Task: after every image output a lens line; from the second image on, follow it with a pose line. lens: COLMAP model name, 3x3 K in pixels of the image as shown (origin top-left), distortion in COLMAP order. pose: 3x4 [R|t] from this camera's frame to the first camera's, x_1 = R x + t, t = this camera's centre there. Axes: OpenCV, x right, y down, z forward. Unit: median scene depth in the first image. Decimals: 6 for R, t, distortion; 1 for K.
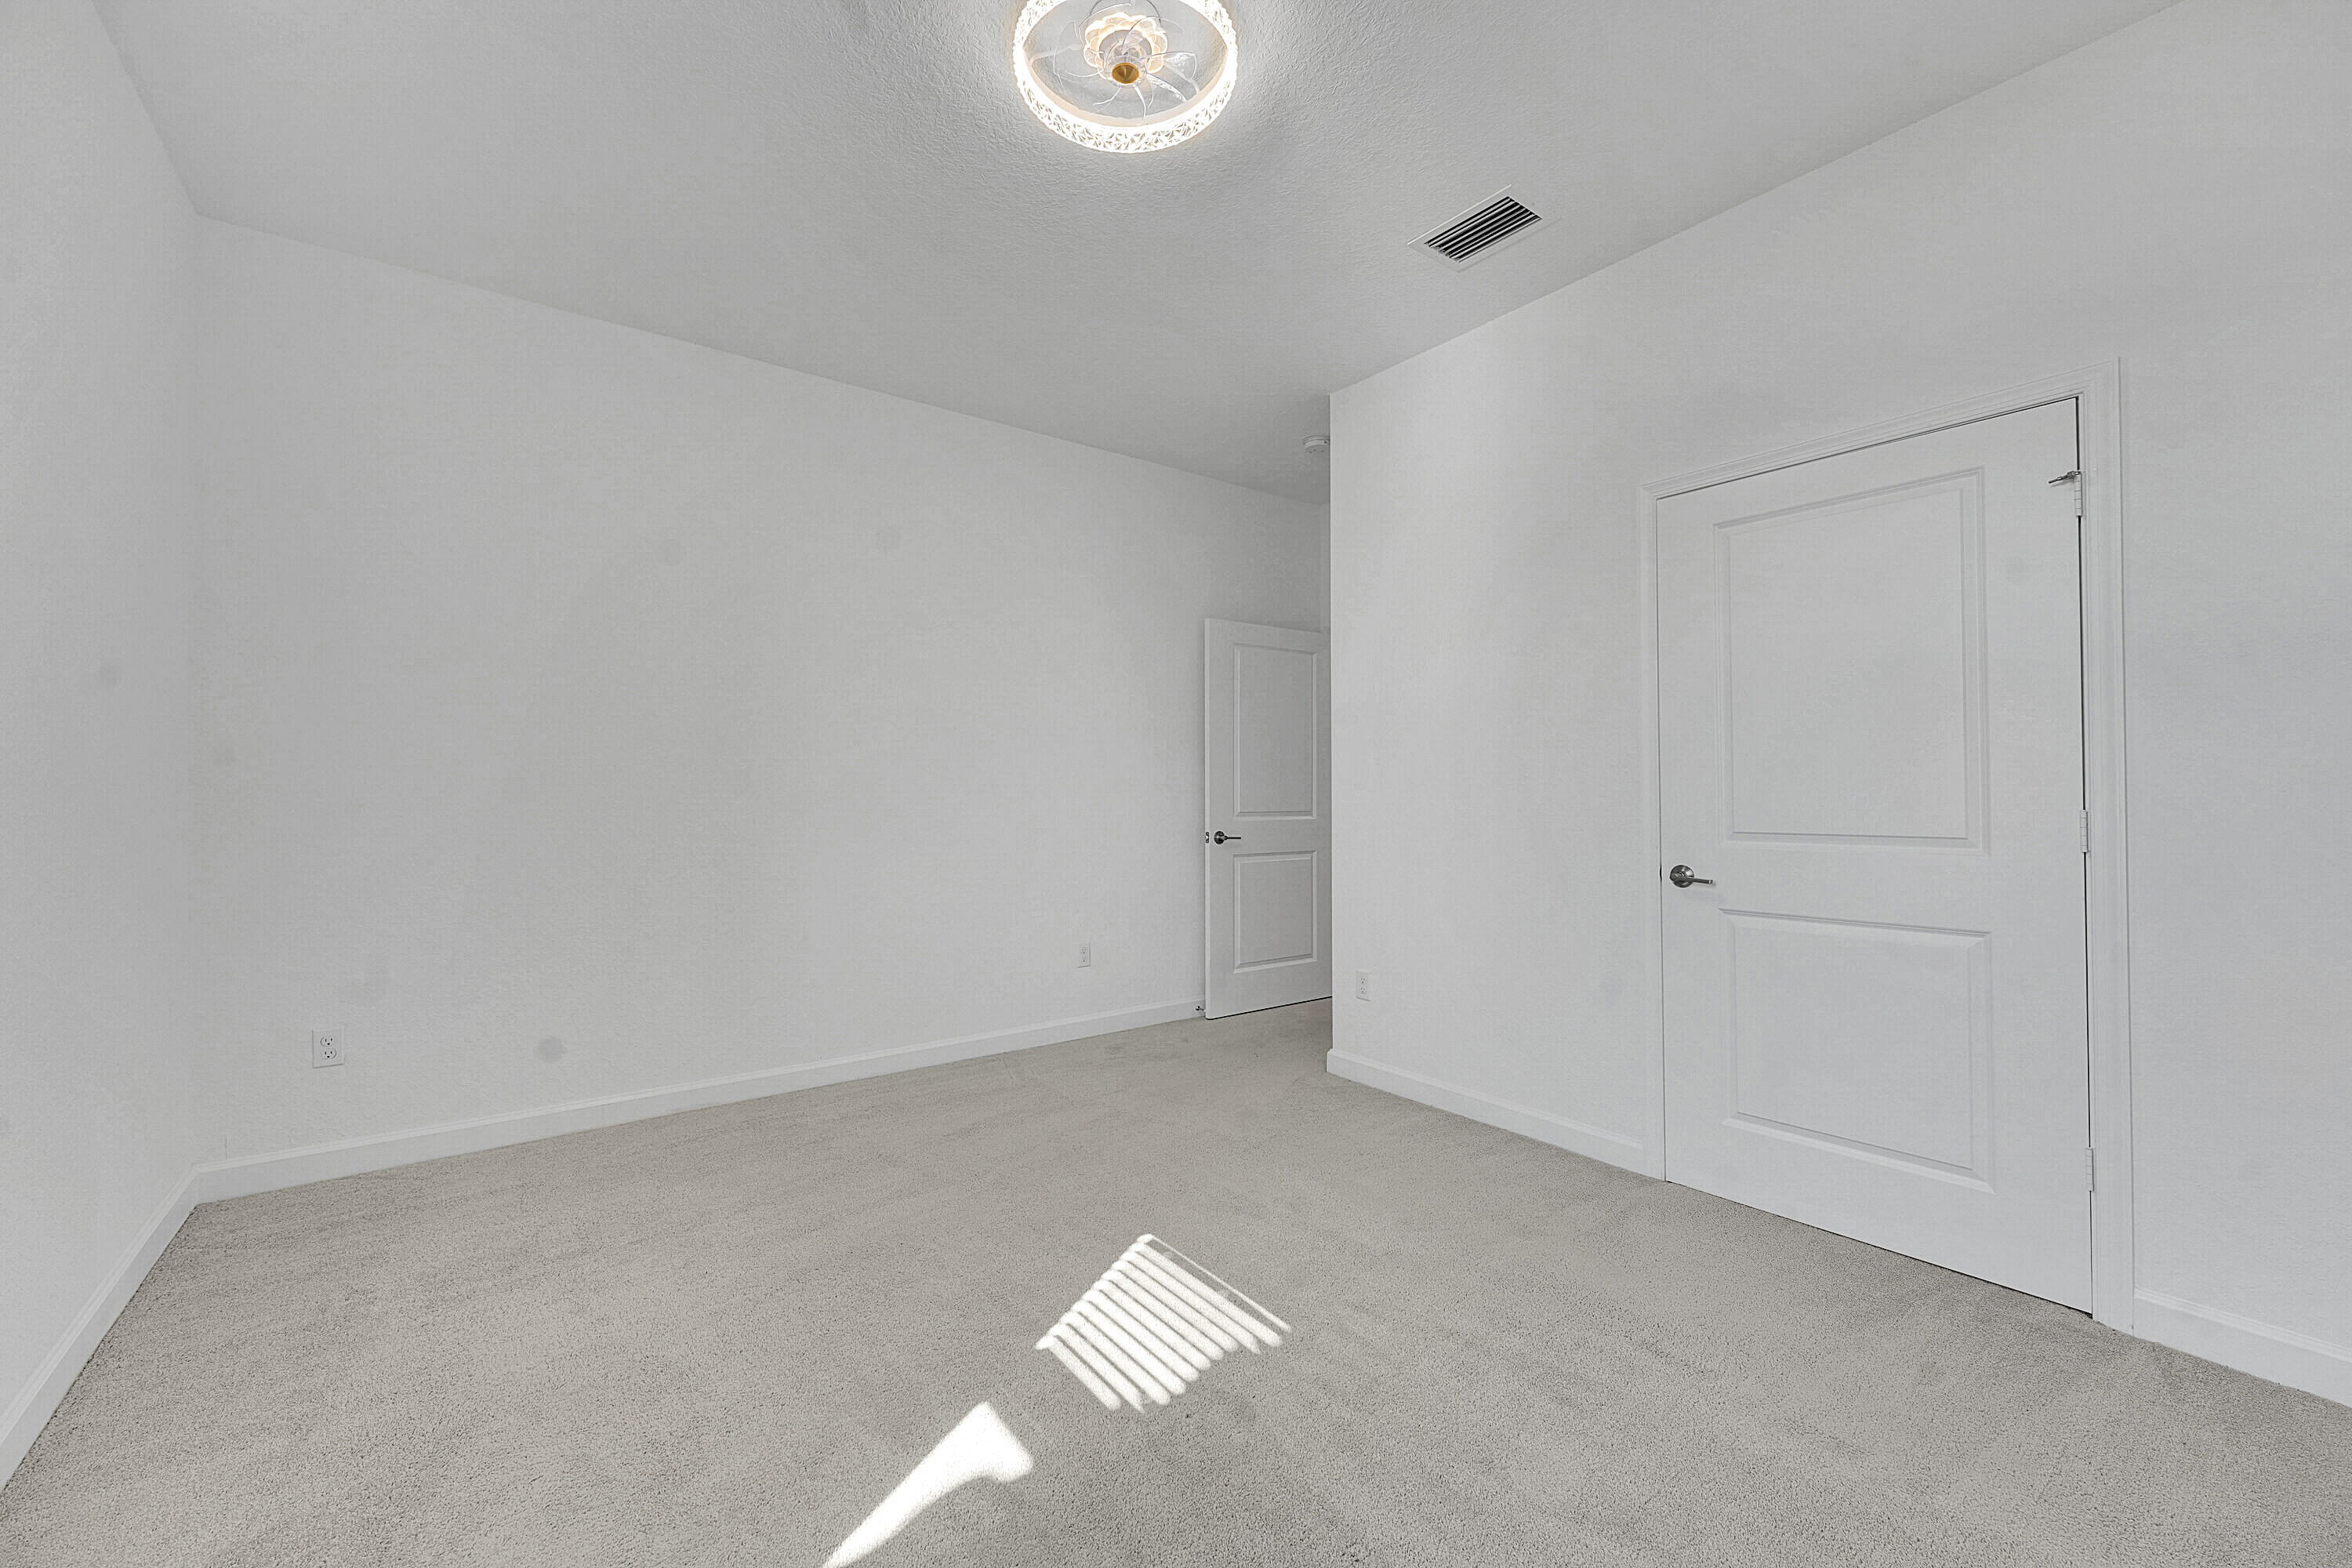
lens RADIAL K [[933.3, 0, 1176.0], [0, 933.3, 784.0], [0, 0, 1]] dist [-0.001381, -0.000089]
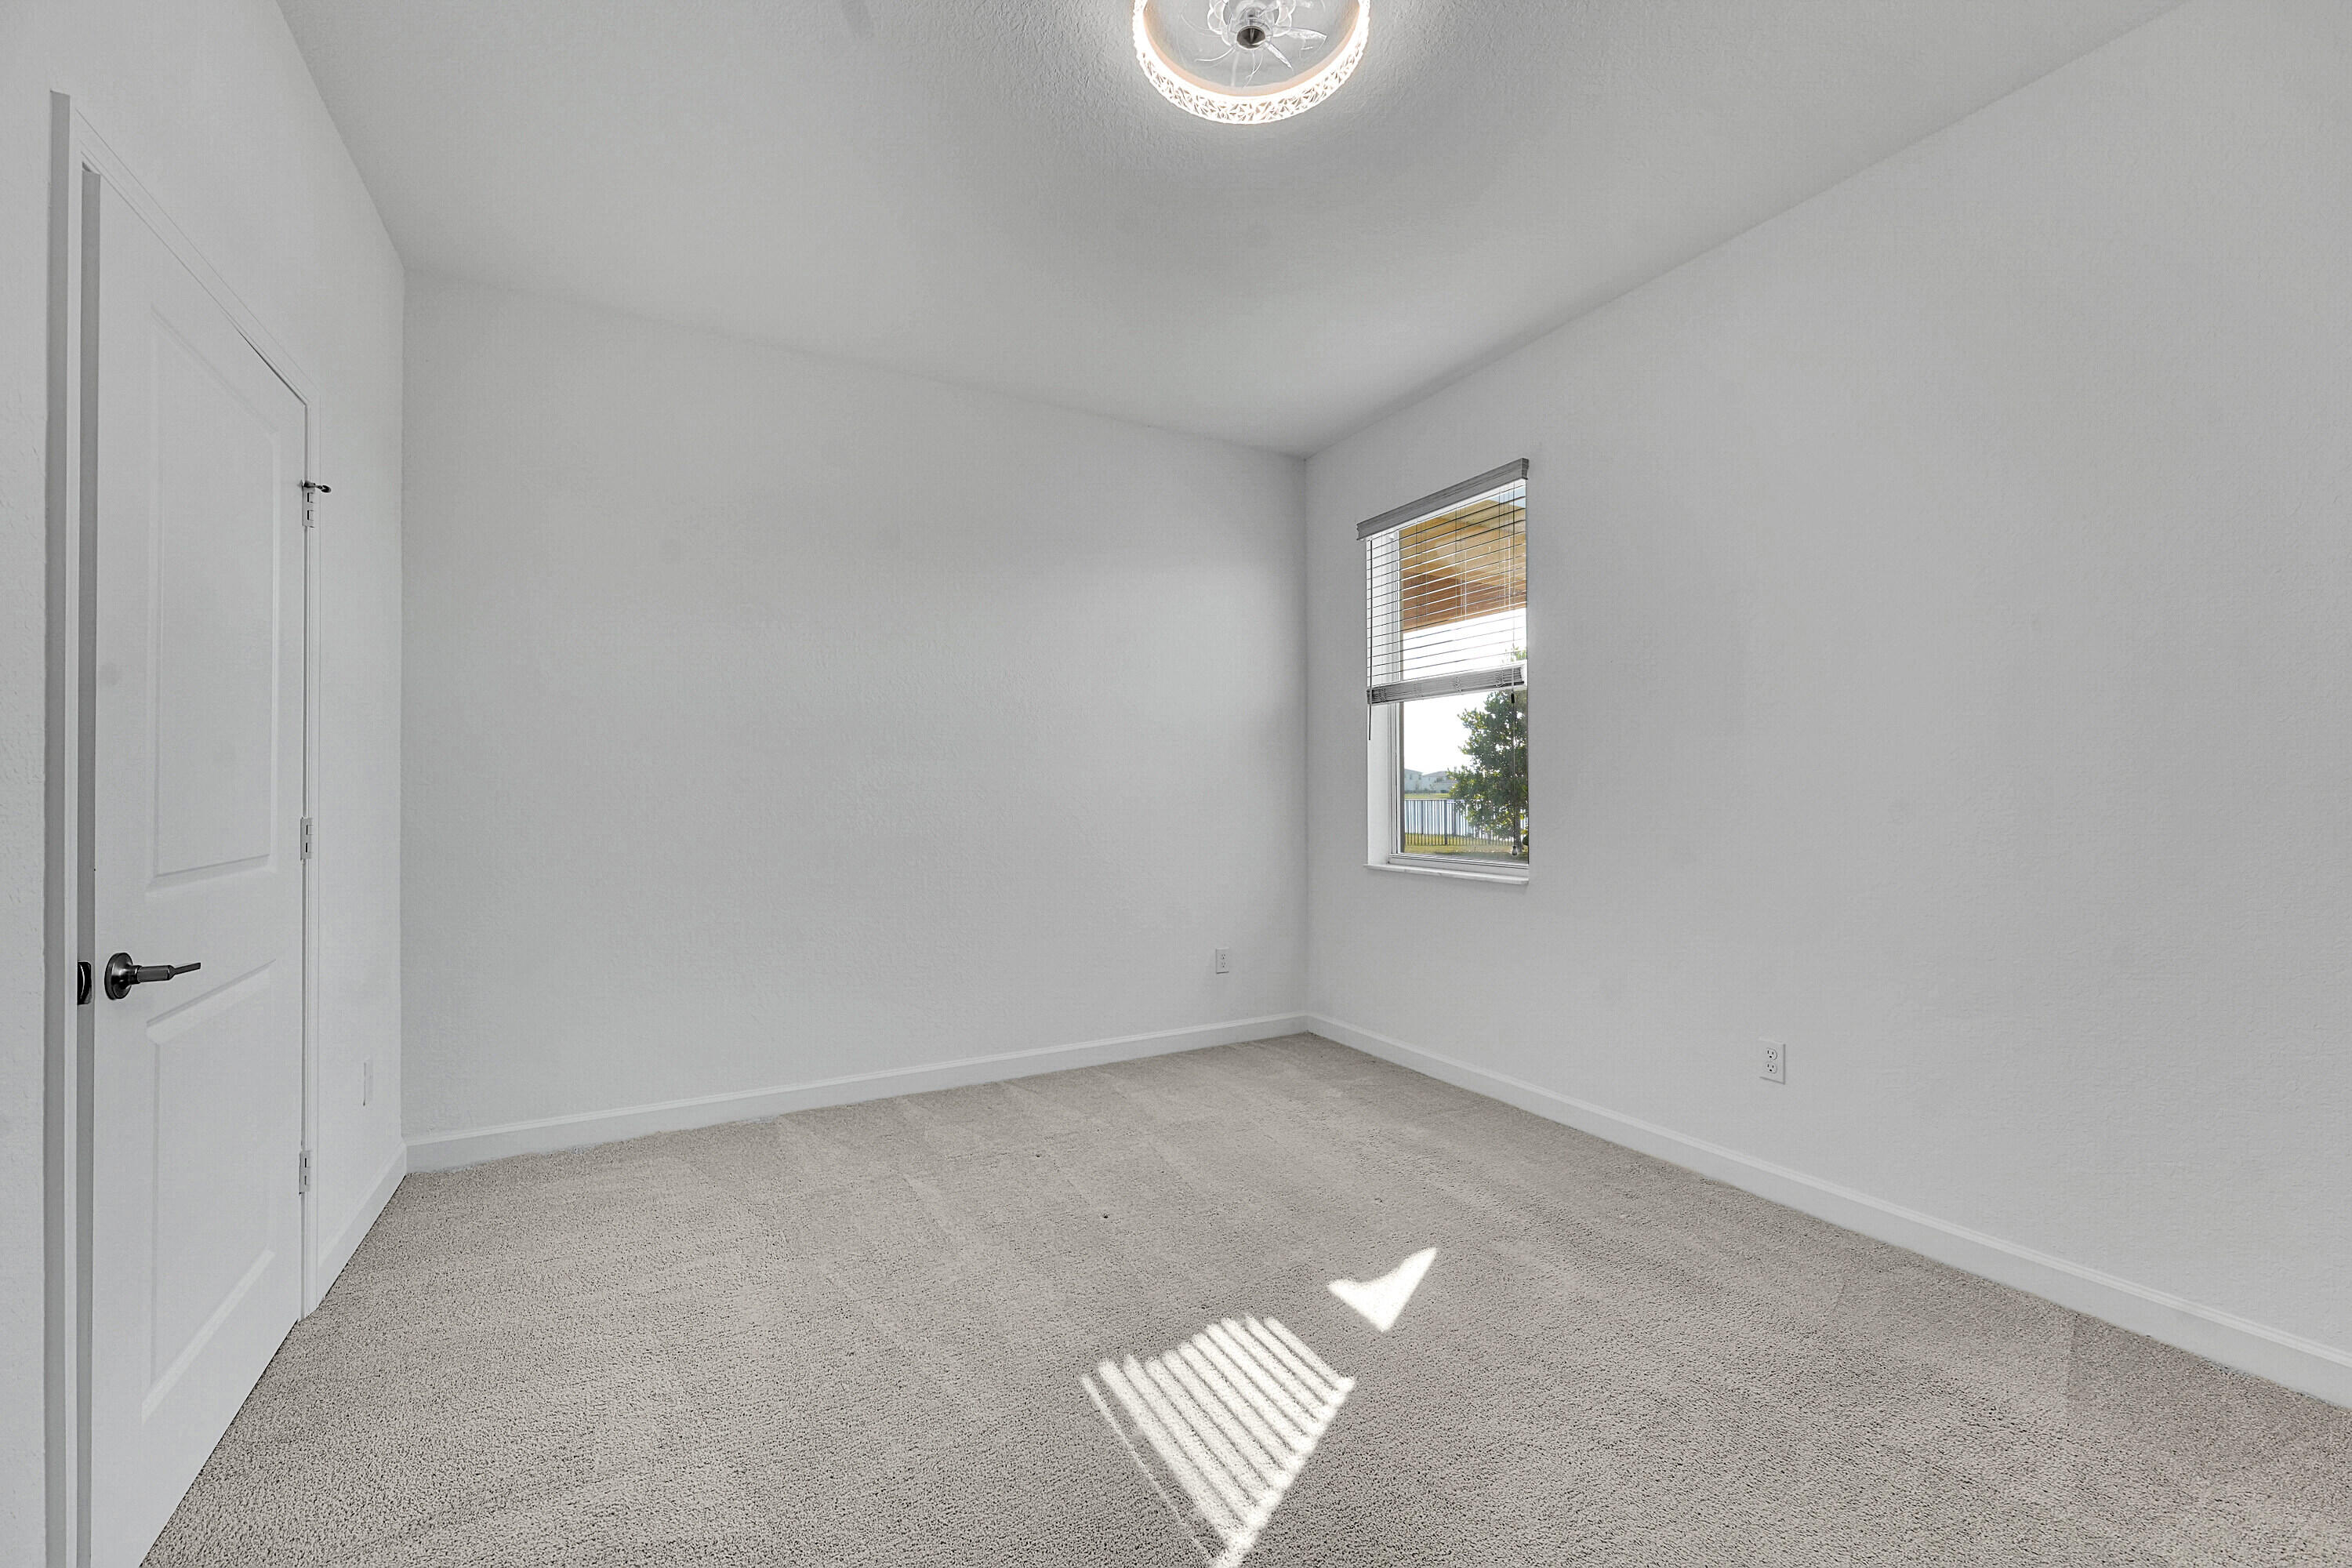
lens RADIAL K [[933.3, 0, 1176.0], [0, 933.3, 784.0], [0, 0, 1]] dist [-0.001381, -0.000089]
pose [[-0.990005, -0.001085, 0.141029, -0.100804], [-0.001905, 0.999982, -0.005679, 0.000372], [-0.141020, -0.005891, -0.989989, 1.928792]]
